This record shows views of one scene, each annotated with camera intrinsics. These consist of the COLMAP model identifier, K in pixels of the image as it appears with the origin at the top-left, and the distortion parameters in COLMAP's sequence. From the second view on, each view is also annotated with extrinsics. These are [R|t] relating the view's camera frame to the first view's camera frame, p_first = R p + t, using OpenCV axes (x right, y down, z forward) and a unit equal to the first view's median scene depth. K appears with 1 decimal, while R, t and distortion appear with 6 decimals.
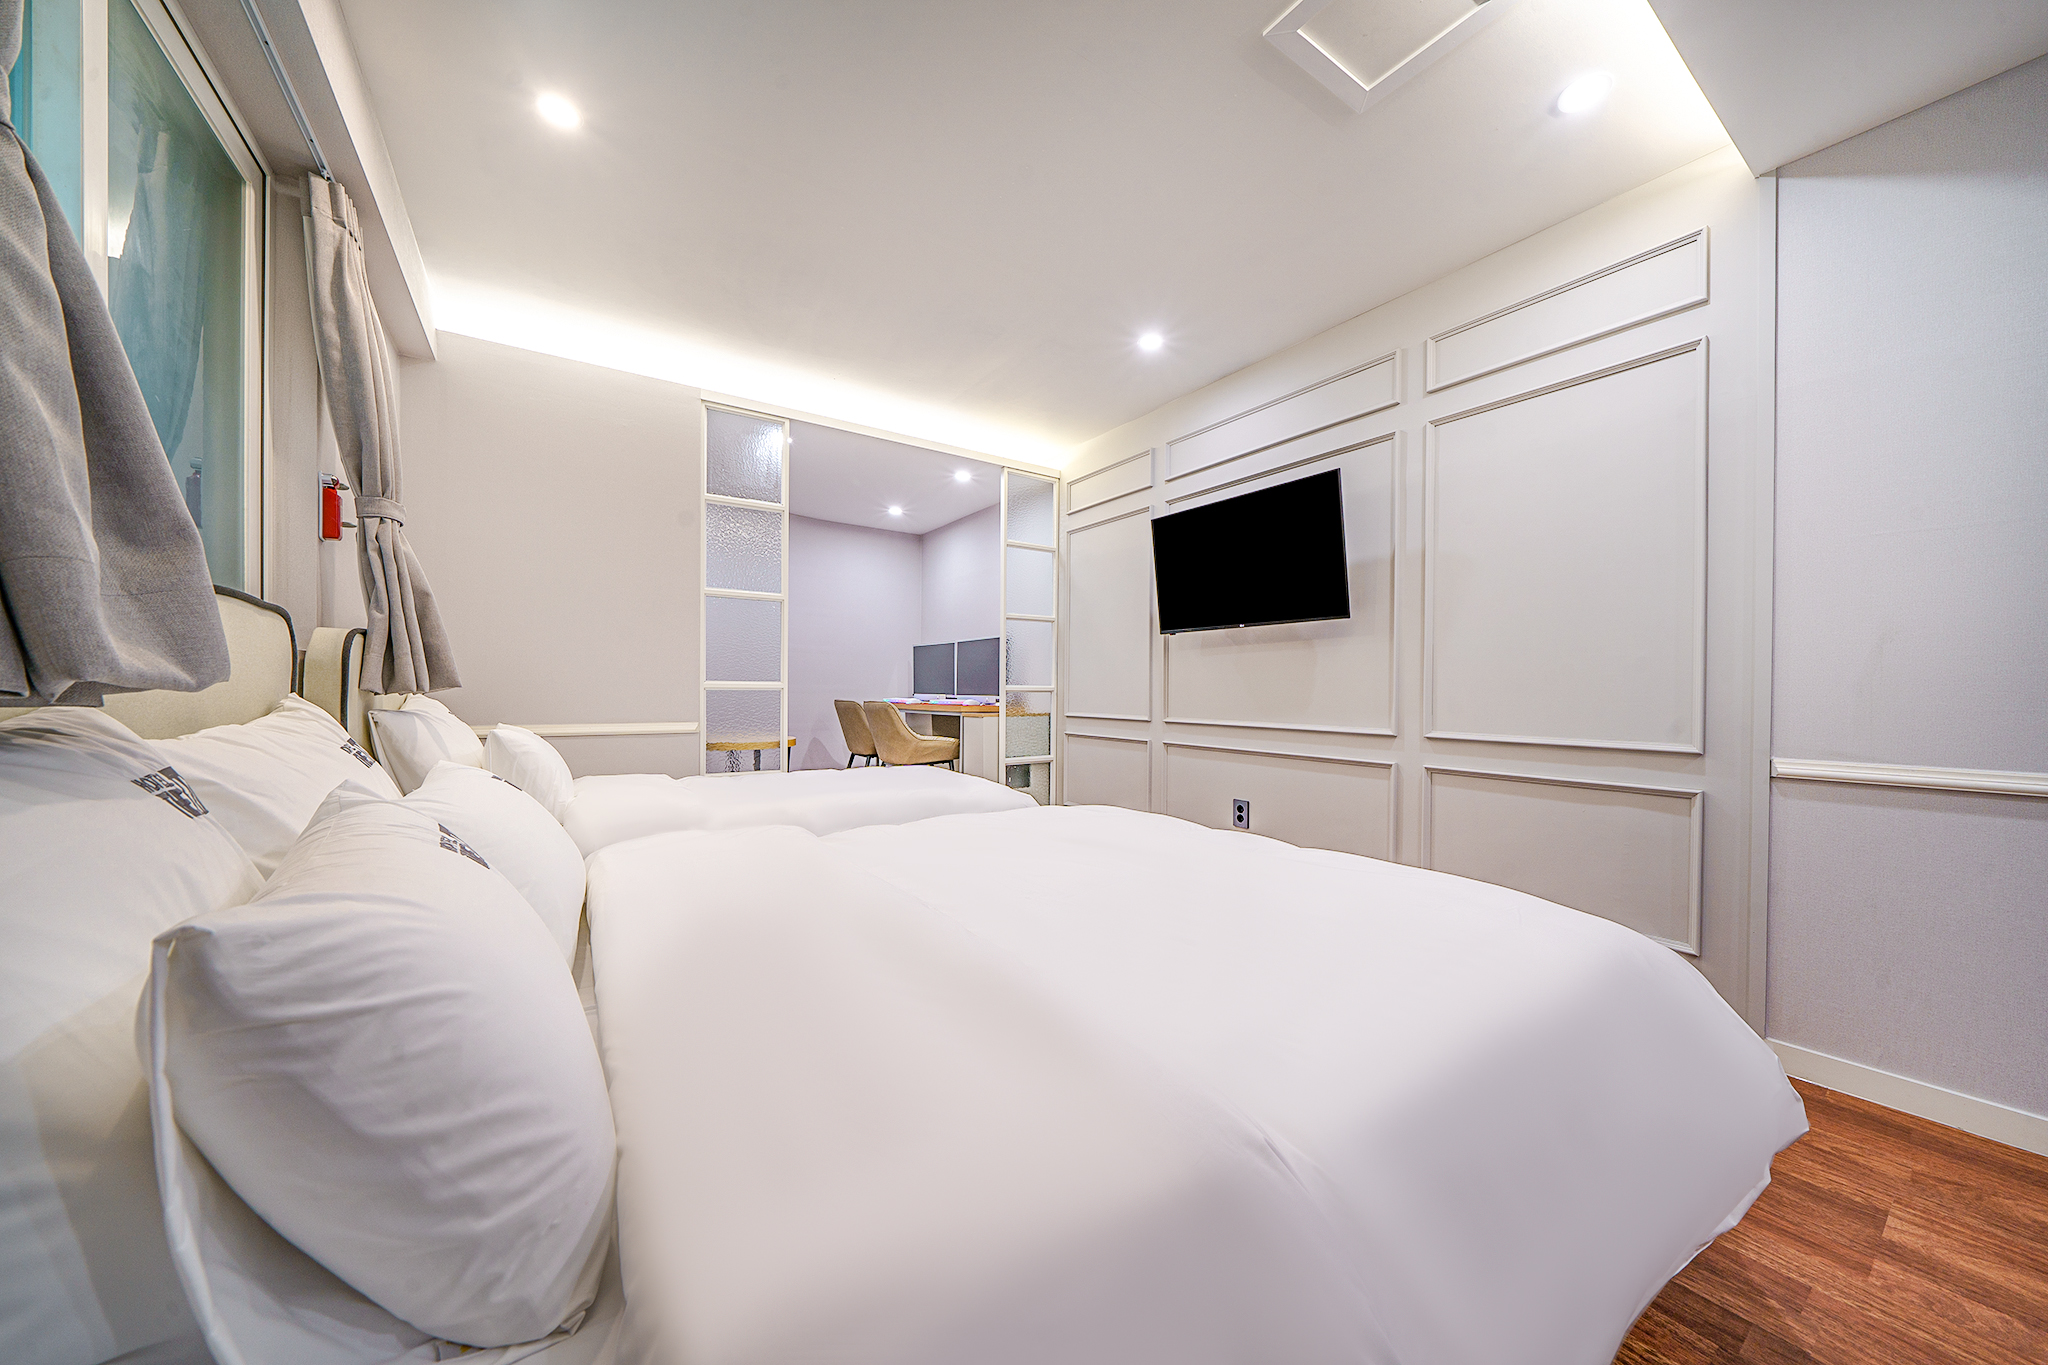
lens RADIAL K [[695.9, 0, 1024.2], [0, 695.9, 688.9], [0, 0, 1]] dist [-0.000875, -0.000027]
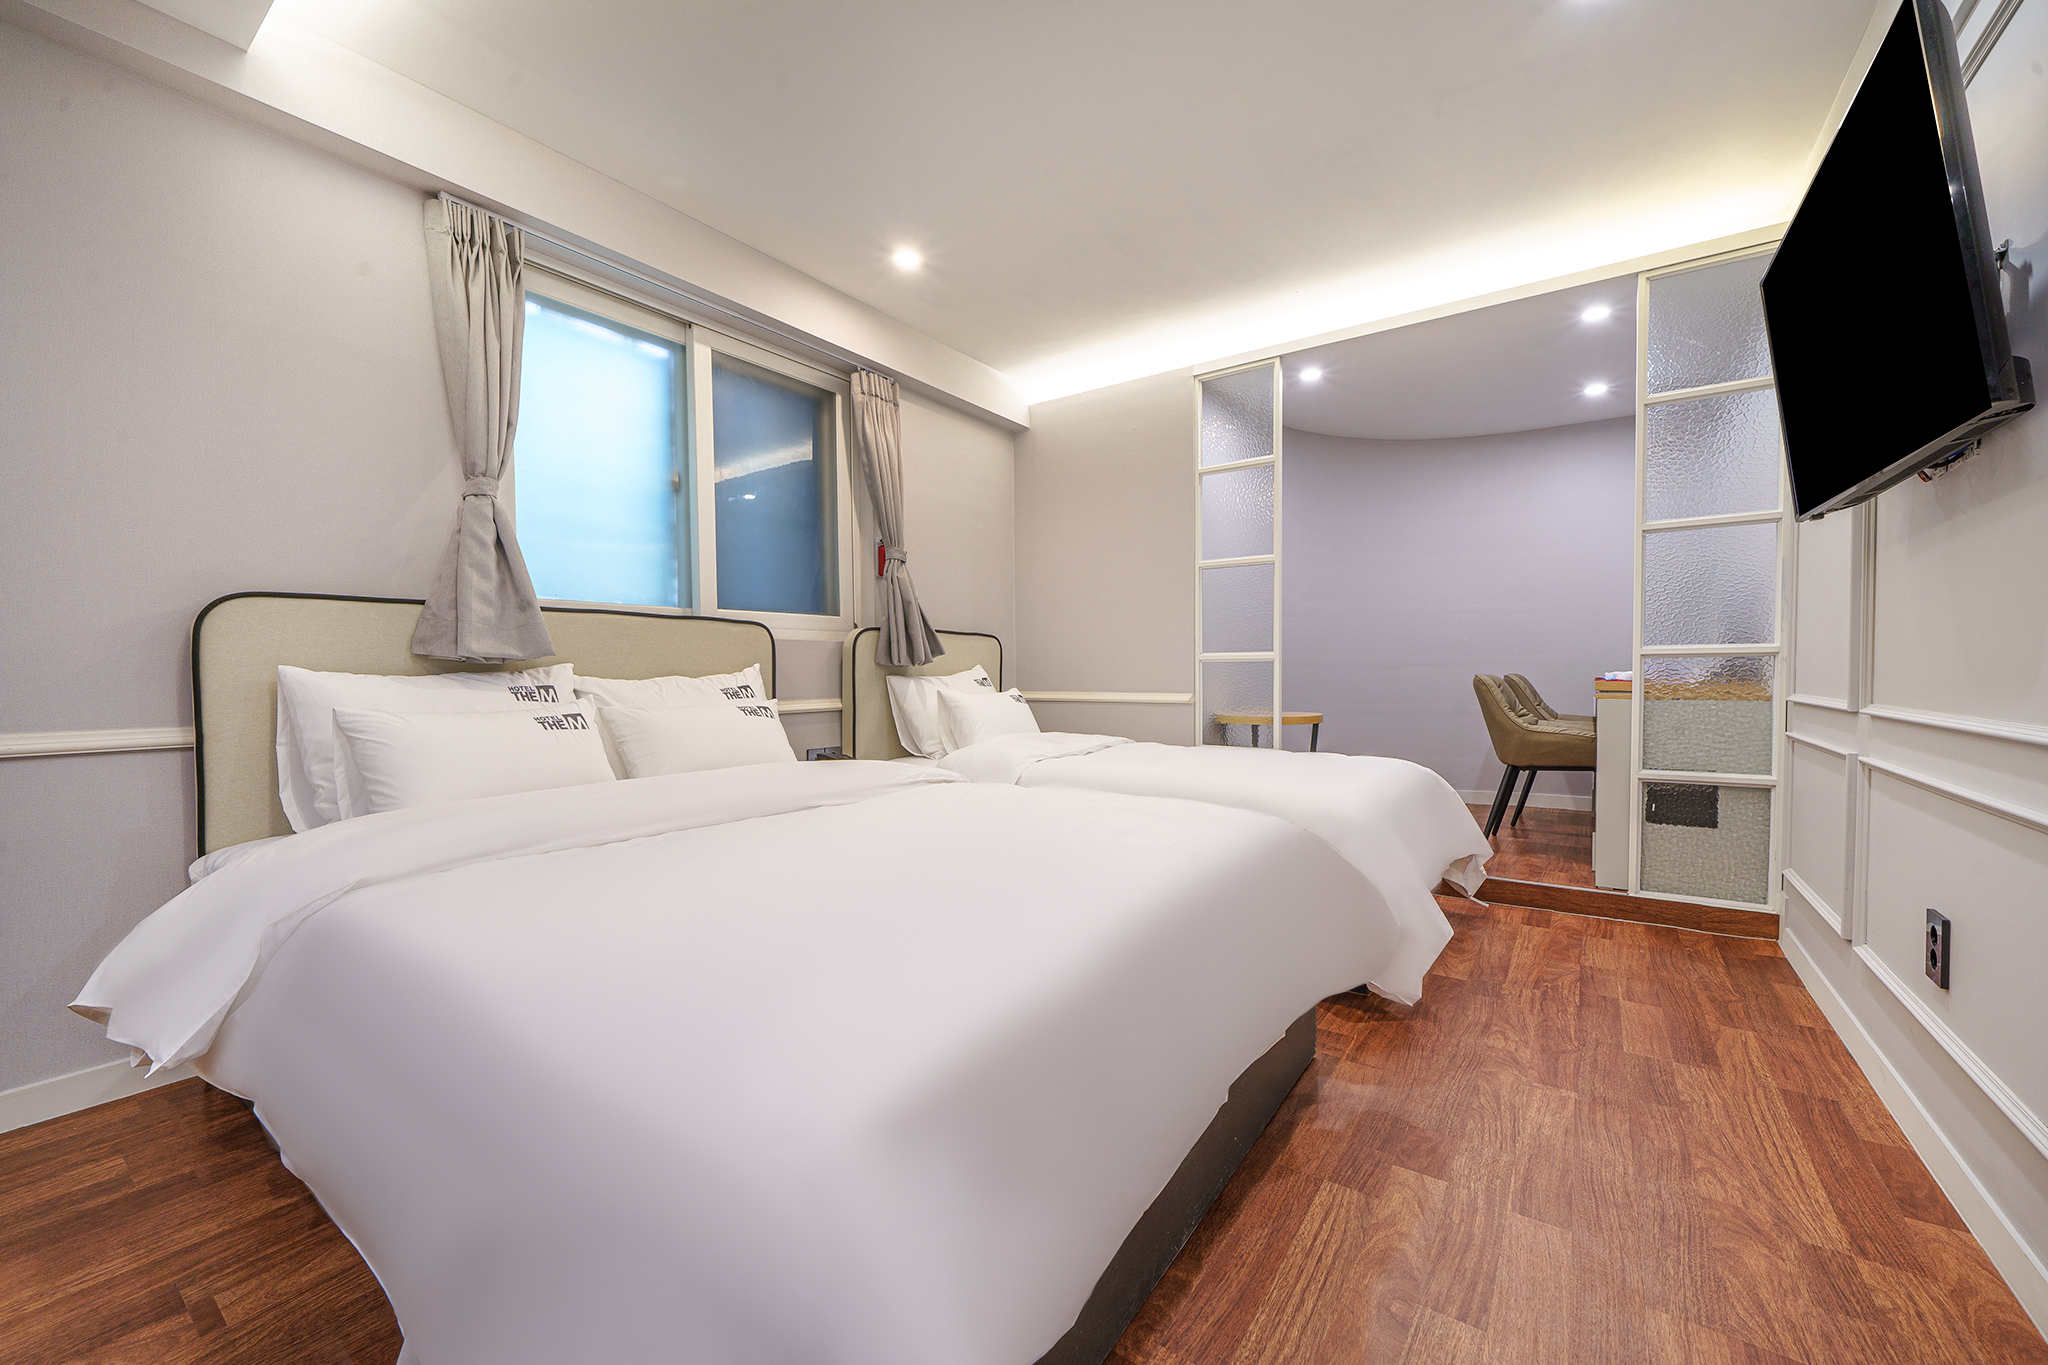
lens RADIAL K [[791.0, 0, 1020.1], [0, 791.0, 686.2], [0, 0, 1]] dist [0.000688, 0.000020]
pose [[0.358129, 0.010317, -0.933615, 0.522811], [0.009362, 0.999849, 0.014640, 0.017662], [0.933625, -0.013984, 0.357978, 0.338140]]
